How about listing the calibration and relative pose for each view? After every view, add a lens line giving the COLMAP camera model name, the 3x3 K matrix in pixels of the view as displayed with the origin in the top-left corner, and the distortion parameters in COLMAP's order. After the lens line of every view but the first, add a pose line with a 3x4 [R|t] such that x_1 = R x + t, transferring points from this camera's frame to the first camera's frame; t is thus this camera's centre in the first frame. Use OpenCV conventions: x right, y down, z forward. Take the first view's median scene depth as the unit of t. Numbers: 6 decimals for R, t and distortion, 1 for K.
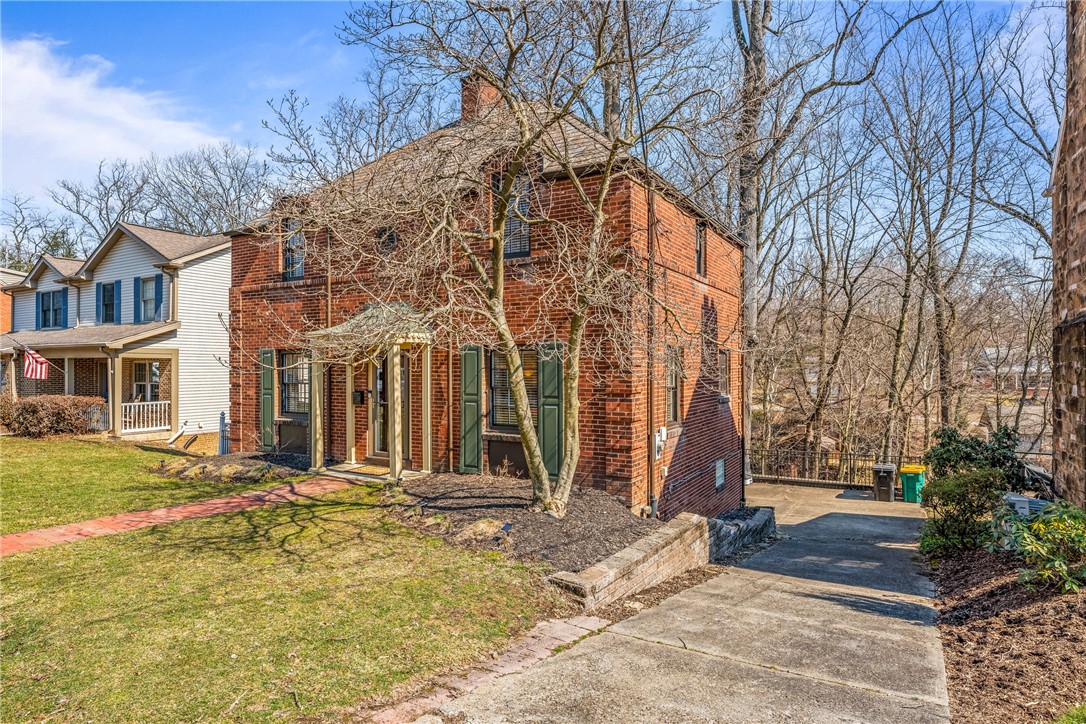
lens RADIAL K [[616.1, 0, 545.4], [0, 616.1, 364.1], [0, 0, 1]] dist [-0.000423, -0.000096]
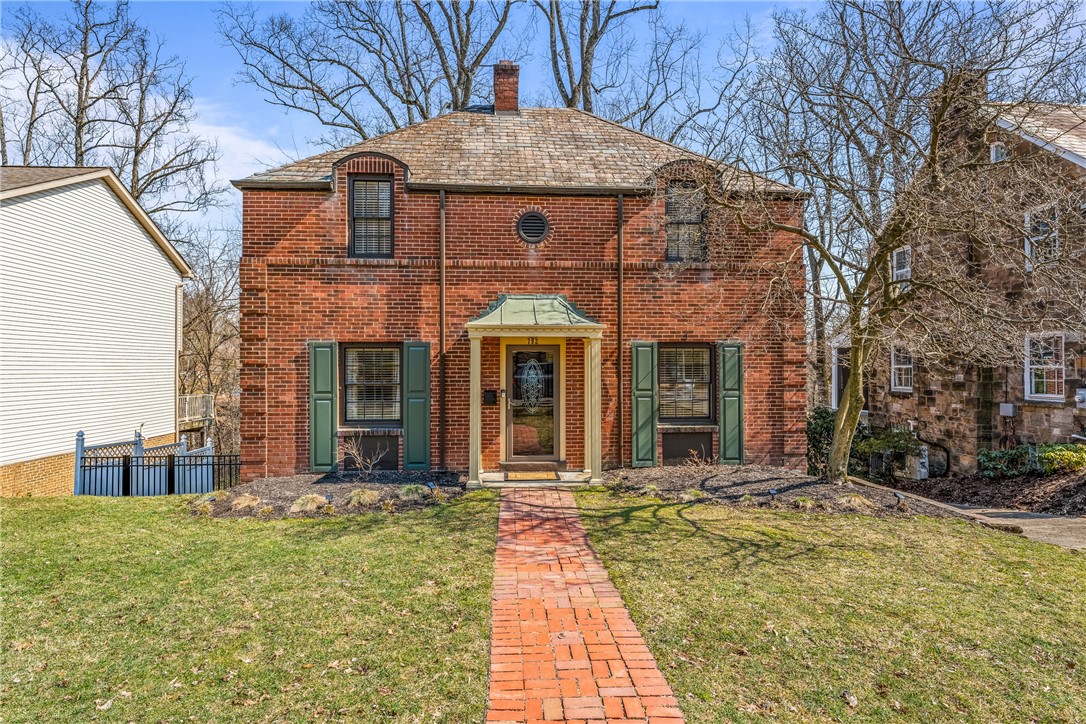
lens RADIAL K [[574.8, 0, 542.0], [0, 574.8, 362.8], [0, 0, 1]] dist [-0.004698, -0.000343]
pose [[0.823806, 0.002847, 0.566864, -0.814144], [0.000470, 0.999984, -0.005706, 0.009283], [-0.566871, 0.004967, 0.823792, 0.309861]]
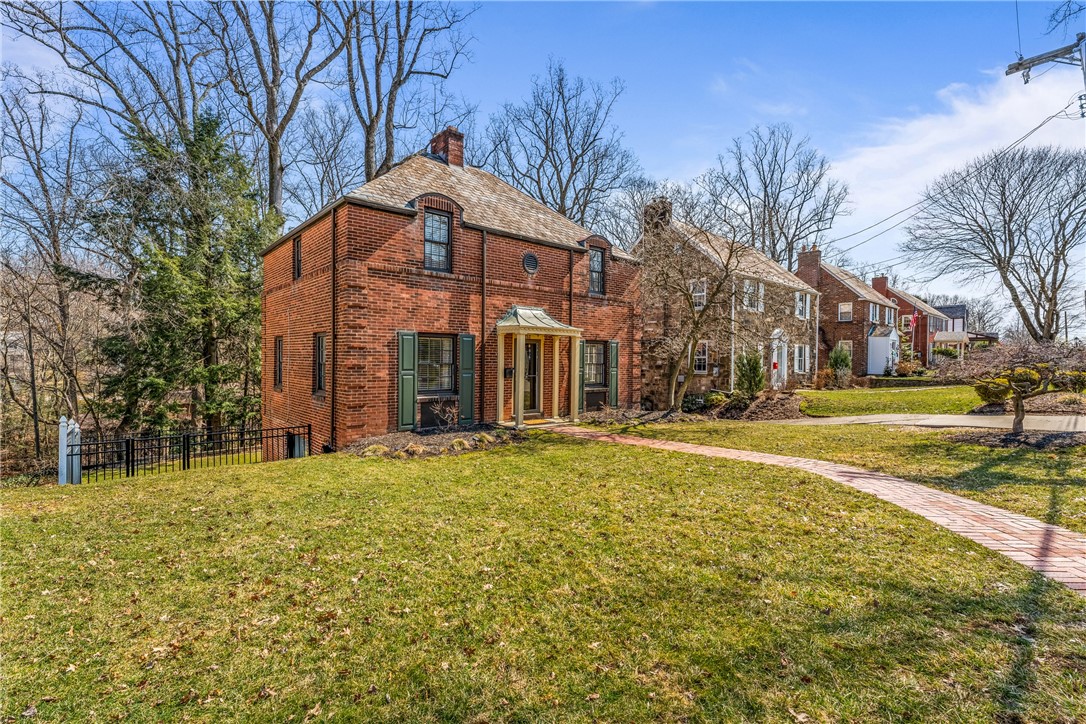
lens RADIAL K [[496.9, 0, 541.3], [0, 496.9, 362.0], [0, 0, 1]] dist [-0.002091, 0.000121]
pose [[0.308601, -0.004353, 0.951182, -1.502406], [-0.012608, 0.999883, 0.008666, 0.022178], [-0.951108, -0.014667, 0.308510, 0.679076]]
